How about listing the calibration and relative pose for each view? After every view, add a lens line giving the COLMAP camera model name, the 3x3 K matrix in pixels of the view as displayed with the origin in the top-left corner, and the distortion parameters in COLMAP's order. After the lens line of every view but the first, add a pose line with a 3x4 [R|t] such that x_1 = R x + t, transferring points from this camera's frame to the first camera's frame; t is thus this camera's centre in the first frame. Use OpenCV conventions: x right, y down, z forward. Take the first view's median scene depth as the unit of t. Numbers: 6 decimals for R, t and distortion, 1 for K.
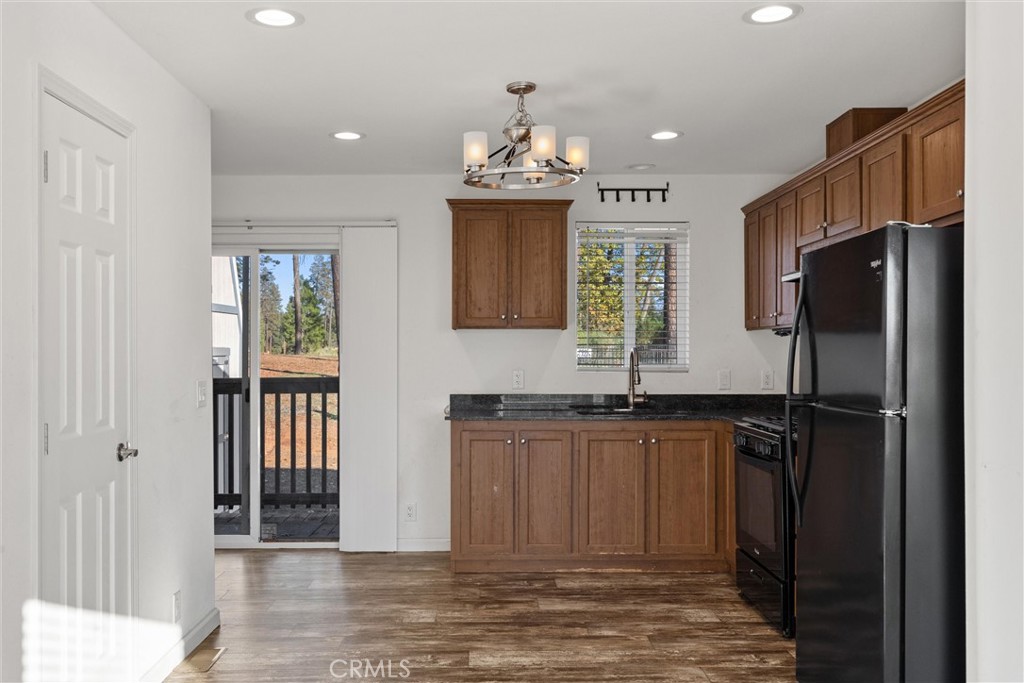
lens RADIAL K [[869.3, 0, 506.4], [0, 869.3, 343.4], [0, 0, 1]] dist [0.007775, 0.006875]
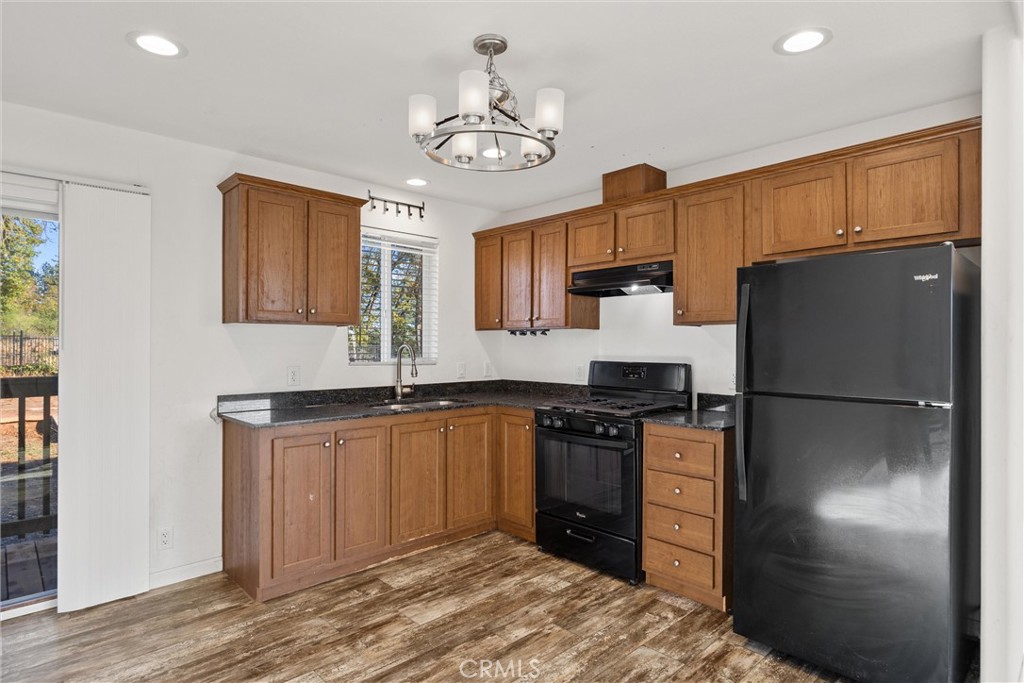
lens RADIAL K [[539.0, 0, 512.8], [0, 539.0, 342.3], [0, 0, 1]] dist [-0.000224, -0.000937]
pose [[0.736439, 0.005270, 0.676484, -0.210289], [-0.009429, 0.999952, 0.002474, -0.000237], [-0.676439, -0.008200, 0.736453, 0.380400]]
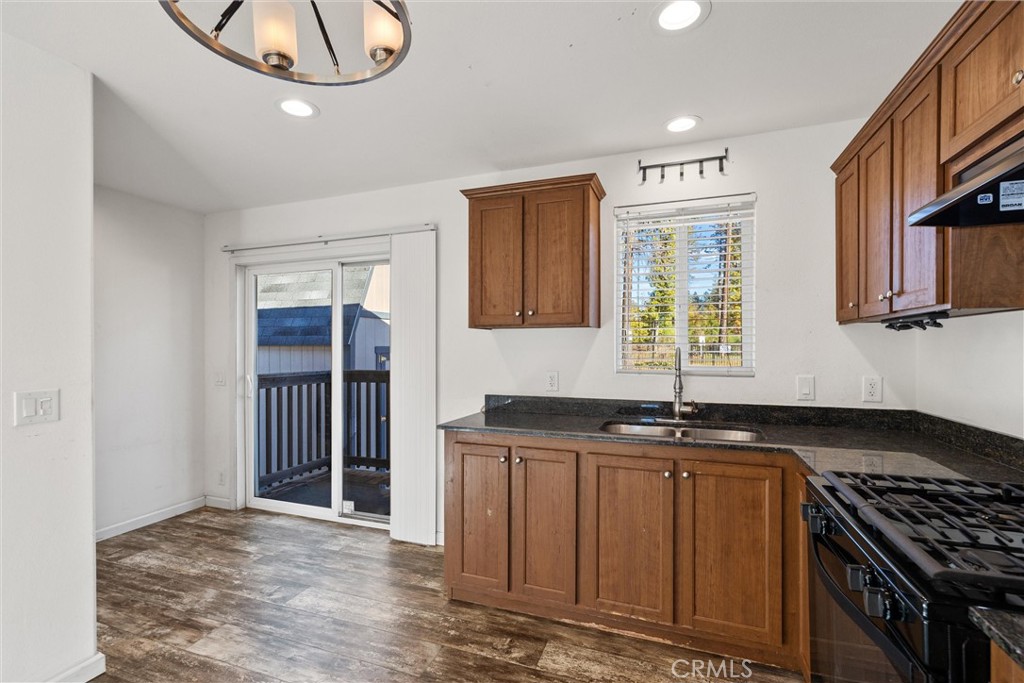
lens RADIAL K [[450.9, 0, 519.9], [0, 450.9, 346.3], [0, 0, 1]] dist [0.003476, -0.000085]
pose [[0.934816, -0.002605, -0.355124, 0.174495], [0.004572, 0.999979, 0.004699, 0.001273], [0.355104, -0.006016, 0.934807, 0.595892]]
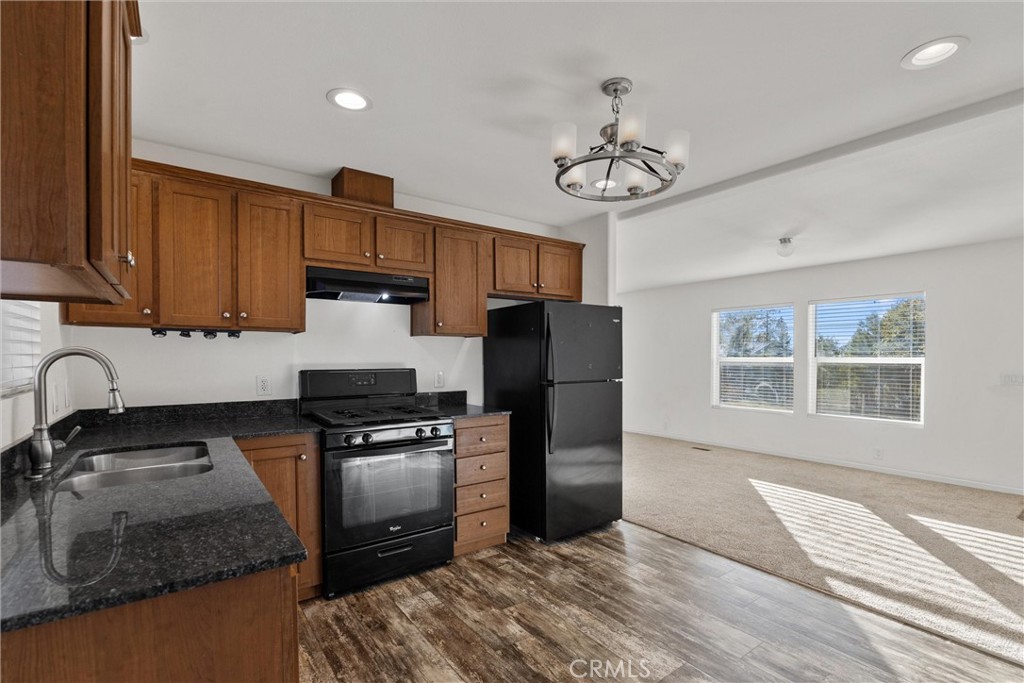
lens RADIAL K [[467.9, 0, 515.2], [0, 467.9, 363.9], [0, 0, 1]] dist [-0.001412, 0.000121]
pose [[-0.569361, -0.014079, 0.821967, -0.228960], [-0.009401, 0.999899, 0.010615, 0.009071], [-0.822034, -0.001684, -0.569436, 0.899958]]
